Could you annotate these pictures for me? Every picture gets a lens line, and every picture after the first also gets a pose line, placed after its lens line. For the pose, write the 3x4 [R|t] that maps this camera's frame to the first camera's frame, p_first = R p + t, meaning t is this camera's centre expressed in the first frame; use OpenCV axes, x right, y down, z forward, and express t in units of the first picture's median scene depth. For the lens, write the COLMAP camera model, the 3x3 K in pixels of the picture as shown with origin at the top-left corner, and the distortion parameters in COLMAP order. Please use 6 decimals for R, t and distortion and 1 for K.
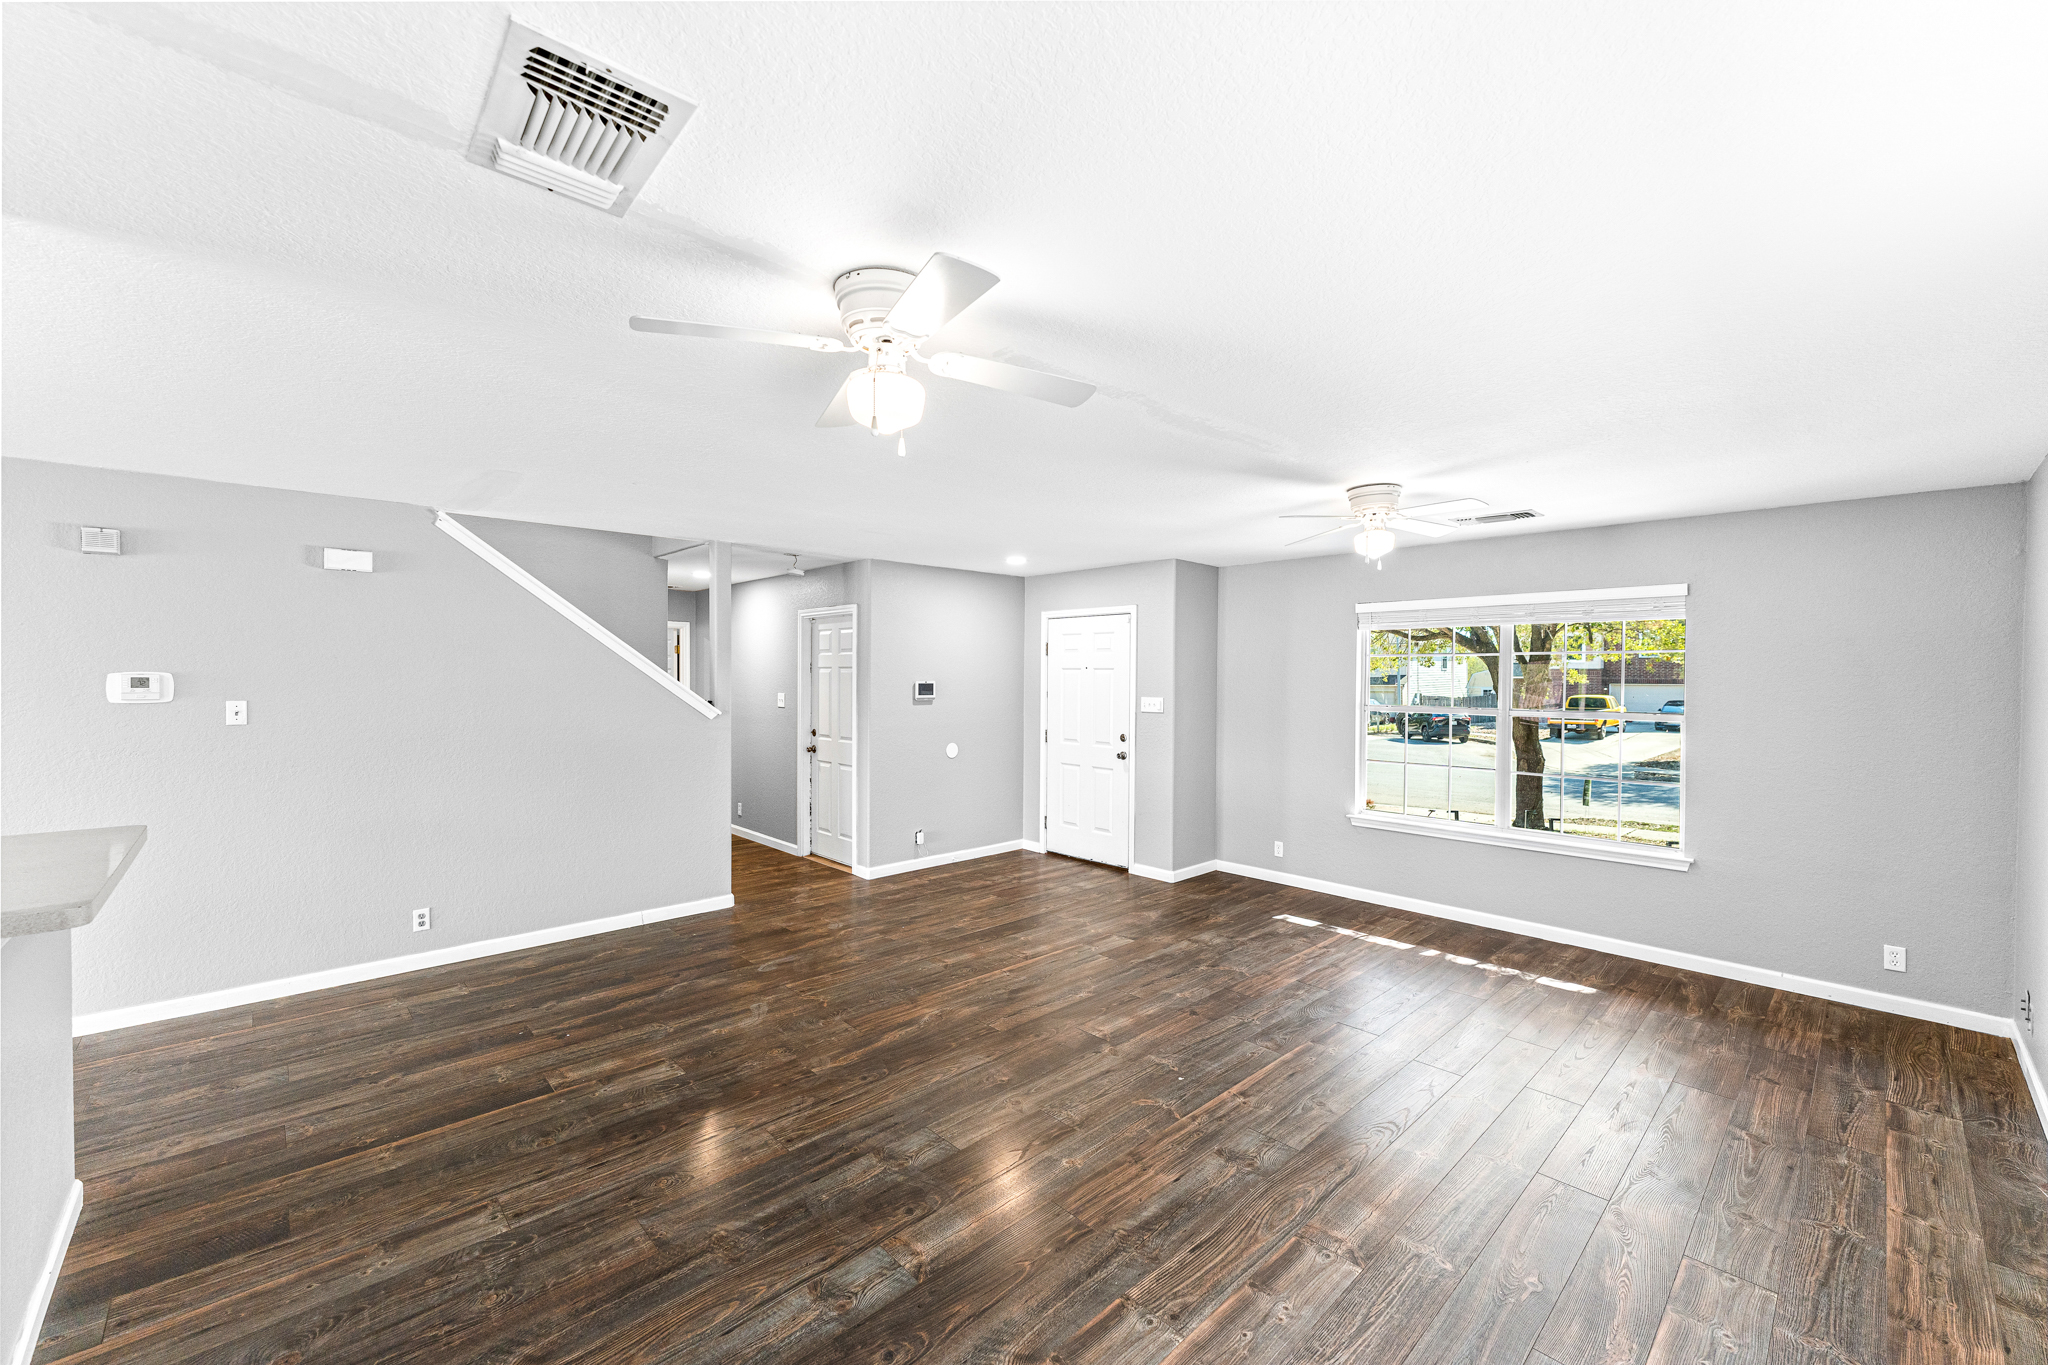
lens RADIAL K [[808.1, 0, 1023.2], [0, 808.1, 674.4], [0, 0, 1]] dist [0.000146, 0.000017]
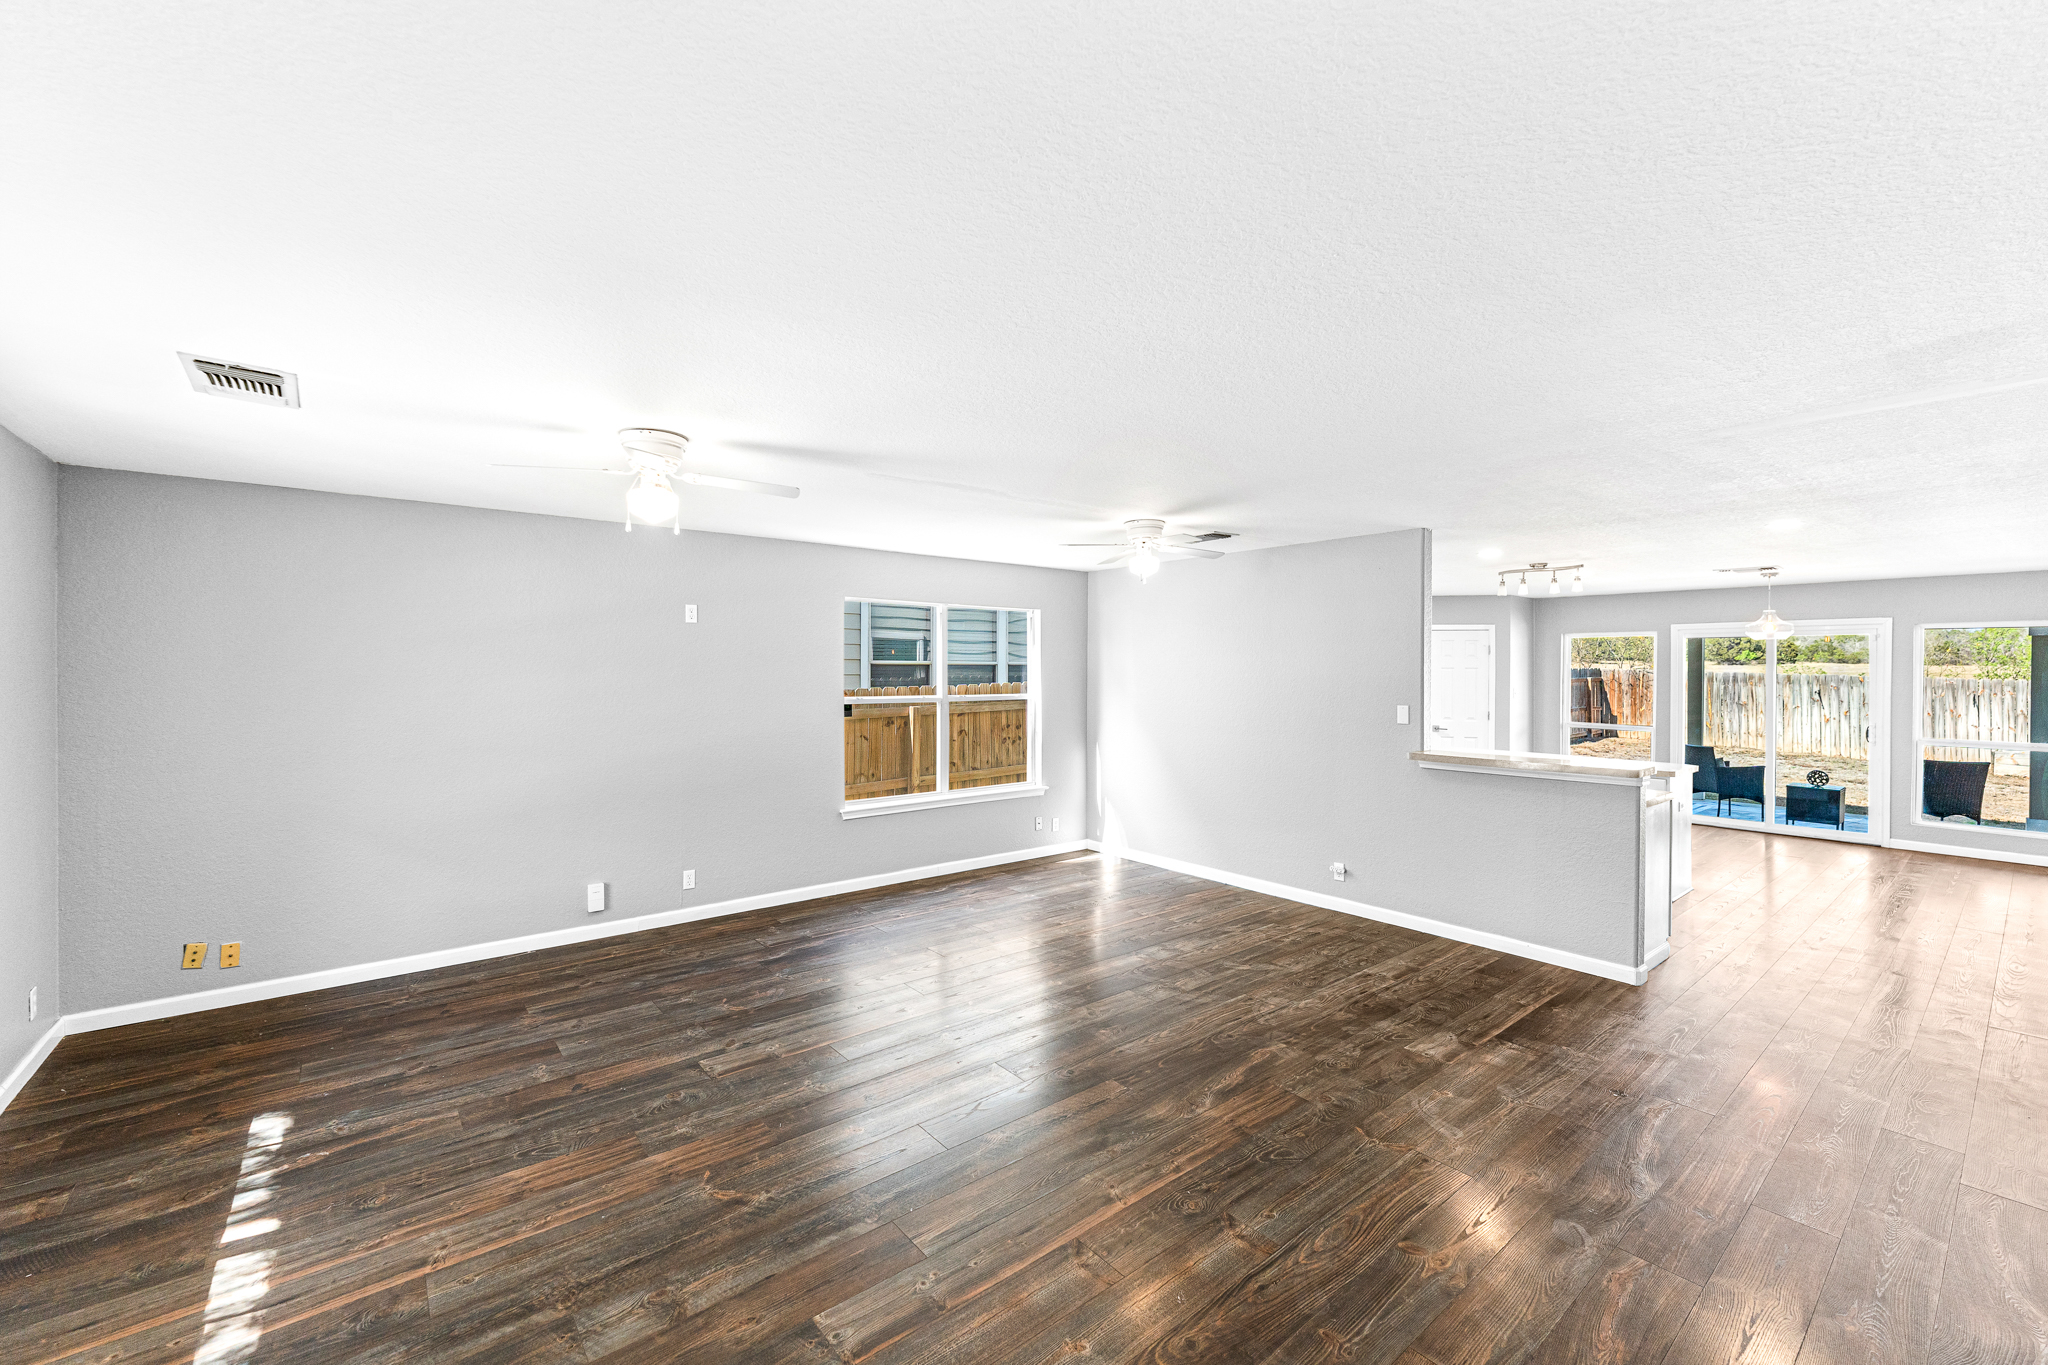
lens RADIAL K [[825.9, 0, 1018.0], [0, 825.9, 658.7], [0, 0, 1]] dist [0.000565, -0.000281]
pose [[-0.996454, -0.008758, 0.083678, 0.002298], [-0.009870, 0.999868, -0.012883, -0.001435], [-0.083554, -0.013663, -0.996410, 1.583361]]
